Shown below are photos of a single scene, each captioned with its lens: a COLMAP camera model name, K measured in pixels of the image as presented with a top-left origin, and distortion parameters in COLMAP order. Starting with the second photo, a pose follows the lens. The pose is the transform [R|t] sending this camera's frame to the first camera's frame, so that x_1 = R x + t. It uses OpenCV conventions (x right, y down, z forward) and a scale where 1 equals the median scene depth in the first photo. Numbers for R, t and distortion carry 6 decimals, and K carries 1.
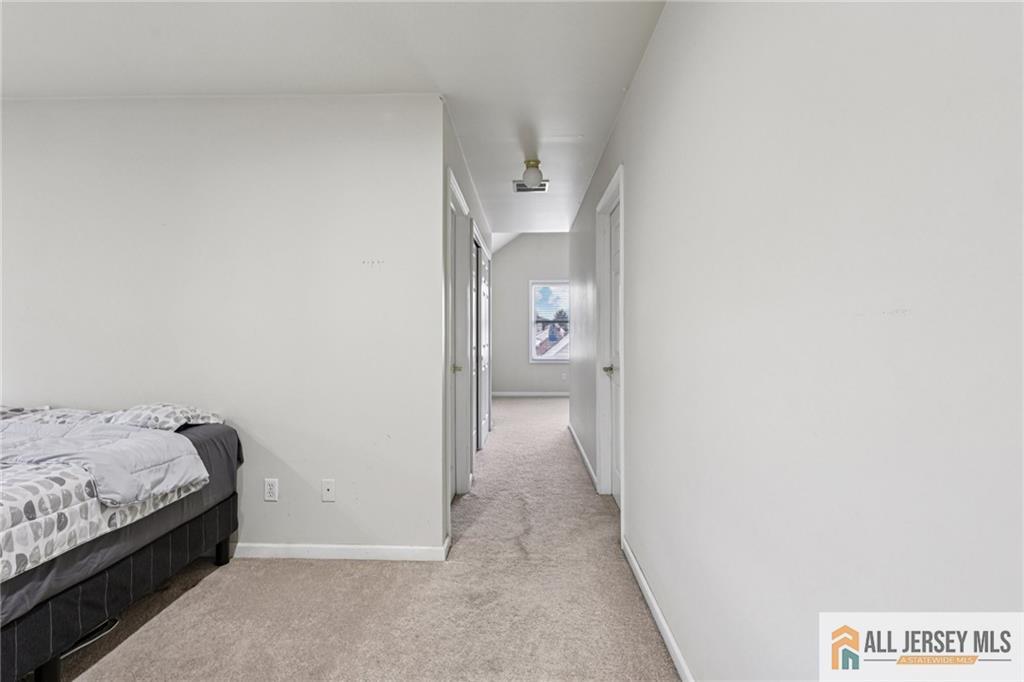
lens RADIAL K [[475.6, 0, 521.4], [0, 475.6, 330.8], [0, 0, 1]] dist [-0.004100, 0.002465]
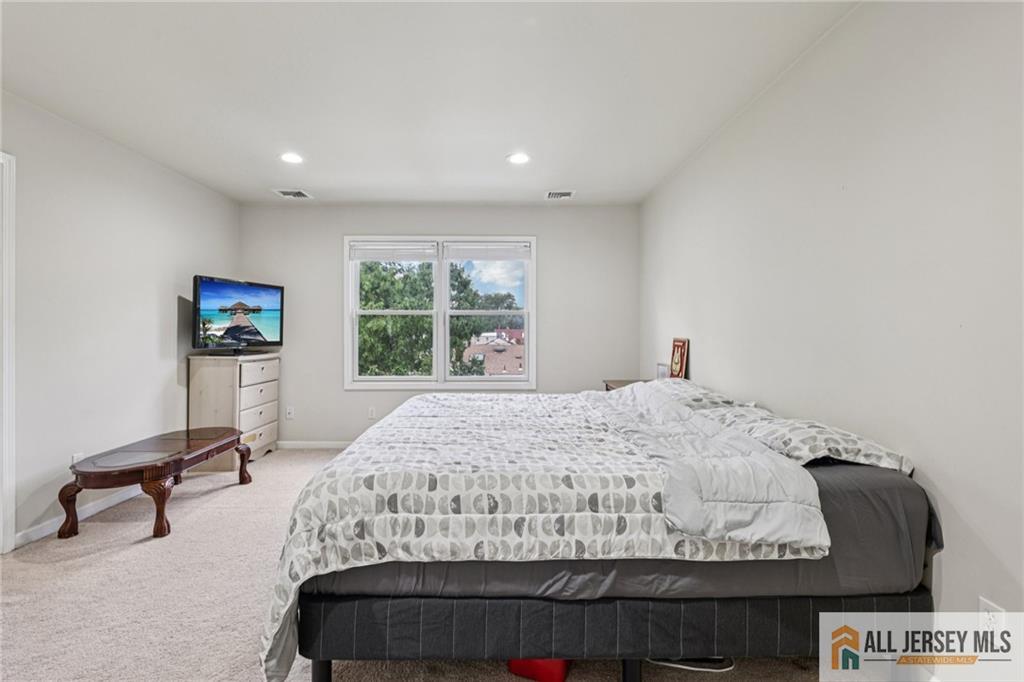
lens RADIAL K [[475.6, 0, 510.9], [0, 475.6, 332.0], [0, 0, 1]] dist [-0.004100, 0.002465]
pose [[0.024090, 0.006539, -0.999688, -0.005403], [0.003524, 0.999972, 0.006625, 0.000216], [0.999704, -0.003682, 0.024066, 0.527997]]
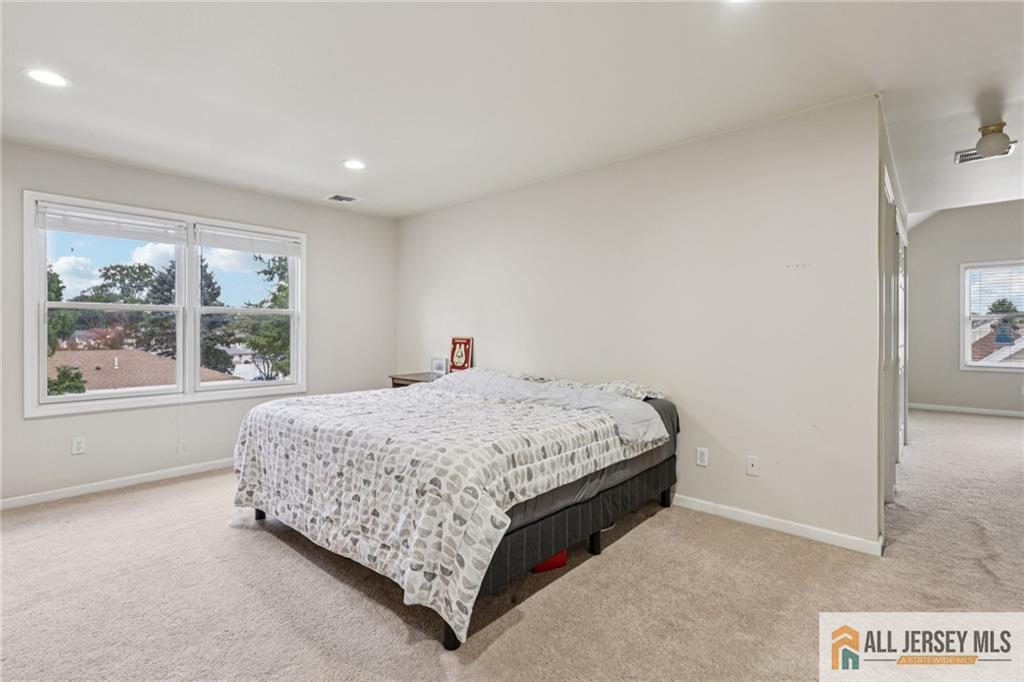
lens RADIAL K [[475.6, 0, 511.1], [0, 475.6, 332.8], [0, 0, 1]] dist [-0.004100, 0.002465]
pose [[0.753653, 0.004397, -0.657258, -0.105063], [0.000538, 0.999973, 0.007307, 0.001773], [0.657272, -0.005860, 0.753630, -0.306971]]
